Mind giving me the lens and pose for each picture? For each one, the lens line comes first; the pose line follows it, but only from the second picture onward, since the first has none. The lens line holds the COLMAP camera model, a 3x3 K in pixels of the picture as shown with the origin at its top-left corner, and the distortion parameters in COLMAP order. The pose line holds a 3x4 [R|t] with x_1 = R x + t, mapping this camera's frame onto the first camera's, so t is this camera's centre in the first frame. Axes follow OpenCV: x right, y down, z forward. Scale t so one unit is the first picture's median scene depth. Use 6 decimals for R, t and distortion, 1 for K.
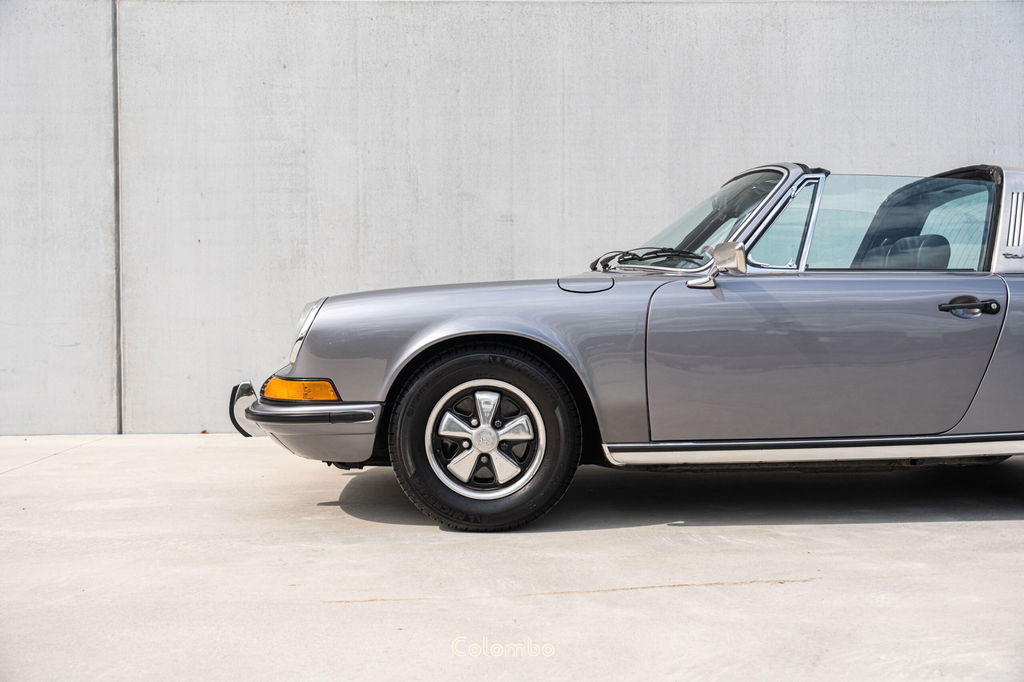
lens RADIAL K [[1021.3, 0, 511.8], [0, 1021.3, 345.3], [0, 0, 1]] dist [0.012673, 0.000000]
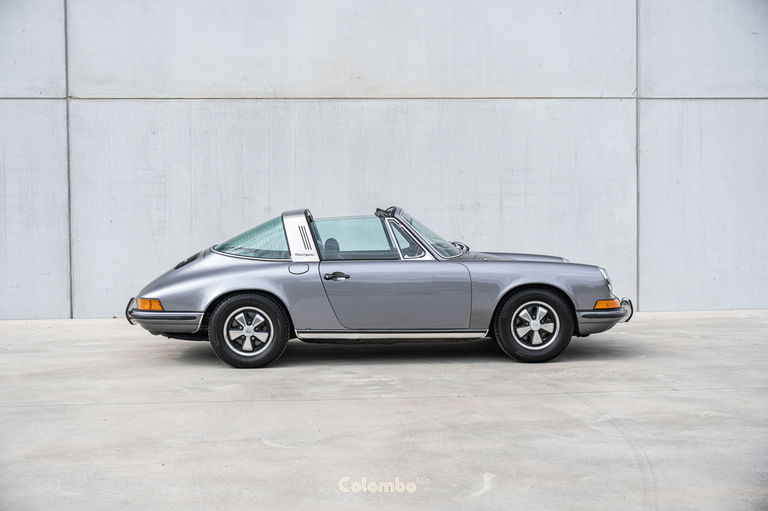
lens RADIAL K [[990.2, 0, 387.6], [0, 990.2, 250.4], [0, 0, 1]] dist [0.023017, 0.000000]
pose [[0.999340, -0.002441, 0.036239, 0.160698], [0.001712, 0.999796, 0.020128, -0.083639], [-0.036281, -0.020053, 0.999140, -0.946373]]
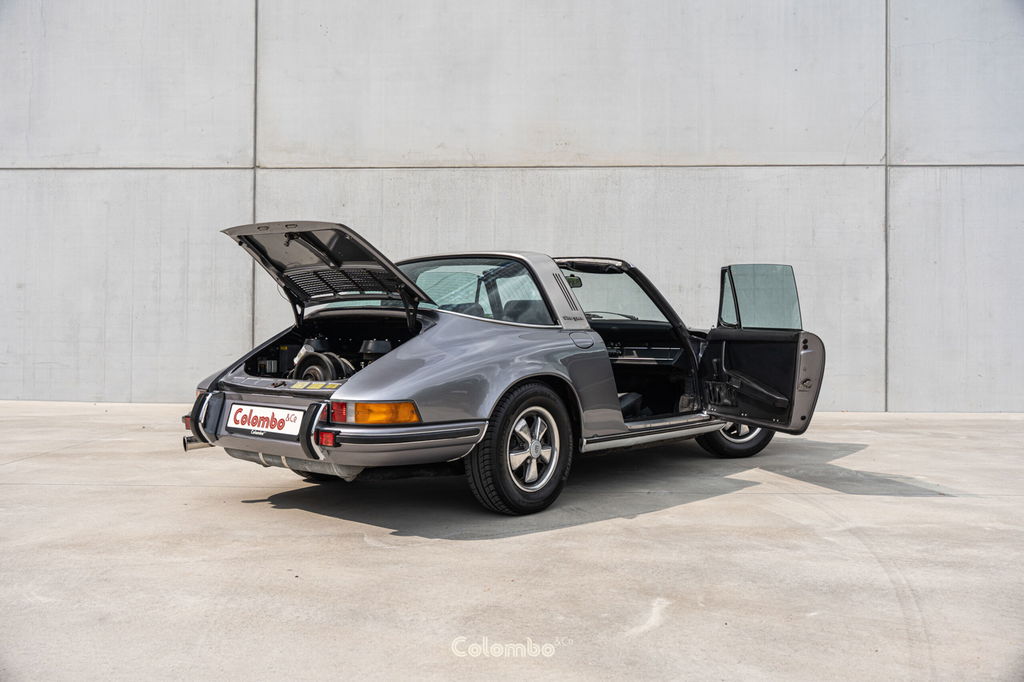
lens RADIAL K [[924.7, 0, 525.0], [0, 924.7, 334.5], [0, 0, 1]] dist [0.009704, -0.005953]
pose [[0.996398, 0.013195, -0.083763, 0.245050], [-0.015006, 0.999666, -0.021031, -0.010102], [0.083457, 0.022212, 0.996264, -0.625319]]
